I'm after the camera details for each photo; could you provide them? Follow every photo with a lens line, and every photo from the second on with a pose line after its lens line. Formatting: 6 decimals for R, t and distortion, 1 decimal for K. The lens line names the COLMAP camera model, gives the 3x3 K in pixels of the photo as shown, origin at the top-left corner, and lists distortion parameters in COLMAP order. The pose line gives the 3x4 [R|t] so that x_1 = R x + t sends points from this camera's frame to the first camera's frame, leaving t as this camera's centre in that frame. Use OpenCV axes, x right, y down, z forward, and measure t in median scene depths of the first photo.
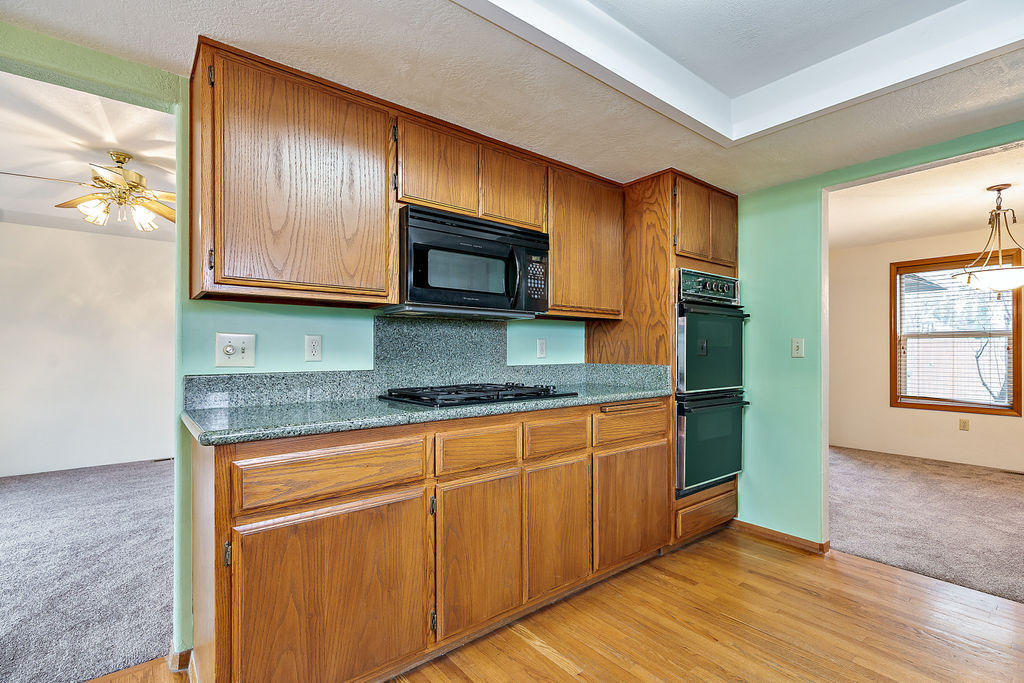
lens RADIAL K [[470.6, 0, 515.5], [0, 470.6, 350.1], [0, 0, 1]] dist [0.008342, -0.001168]
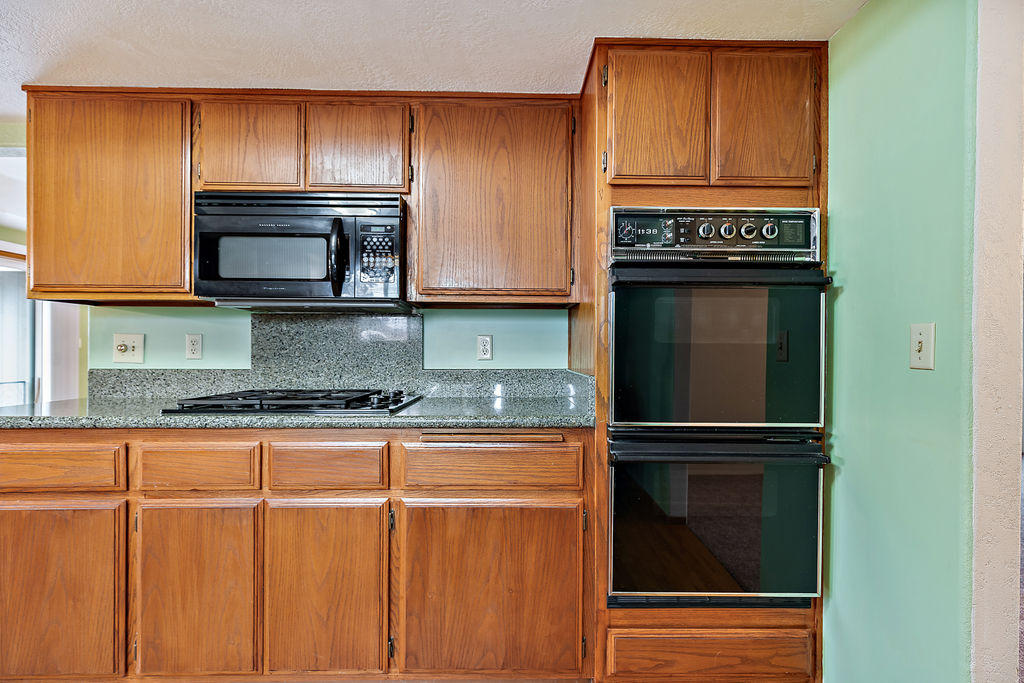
lens RADIAL K [[470.6, 0, 512.2], [0, 470.6, 350.9], [0, 0, 1]] dist [0.008342, -0.001168]
pose [[0.787459, 0.005614, -0.616342, 0.776337], [-0.003303, 0.999983, 0.004888, -0.002255], [0.616359, -0.001813, 0.787464, 0.602725]]
